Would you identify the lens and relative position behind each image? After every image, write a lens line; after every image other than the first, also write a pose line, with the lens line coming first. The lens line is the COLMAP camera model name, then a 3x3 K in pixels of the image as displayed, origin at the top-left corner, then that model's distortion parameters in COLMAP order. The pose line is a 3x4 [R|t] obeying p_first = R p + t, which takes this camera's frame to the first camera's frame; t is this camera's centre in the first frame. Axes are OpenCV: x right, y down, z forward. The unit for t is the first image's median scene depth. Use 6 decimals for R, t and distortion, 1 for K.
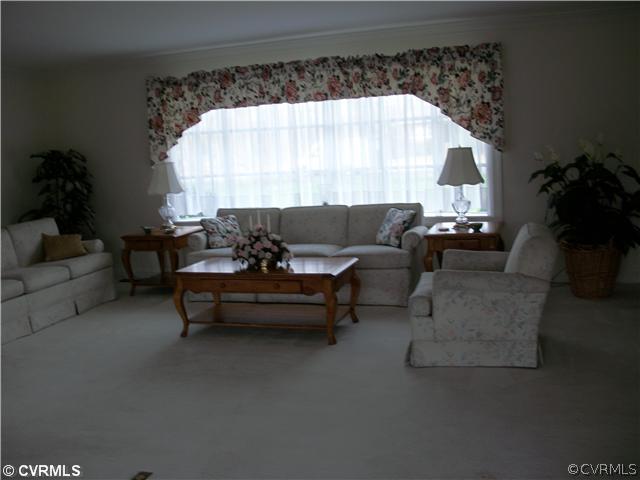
lens RADIAL K [[724.6, 0, 320.0], [0, 724.6, 240.0], [0, 0, 1]] dist [-0.161029, 0.068909]
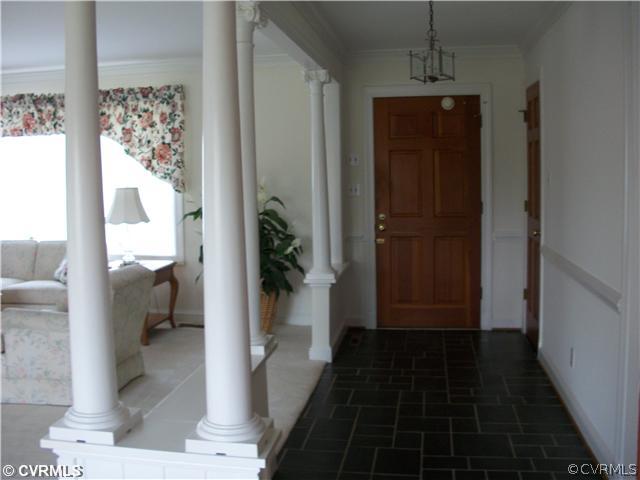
lens RADIAL K [[724.6, 0, 320.0], [0, 724.6, 240.0], [0, 0, 1]] dist [-0.161029, 0.068909]
pose [[0.990947, 0.029678, 0.130935, 0.318025], [-0.023957, 0.998697, -0.045055, -0.014320], [-0.132102, 0.041510, 0.990367, -0.033521]]
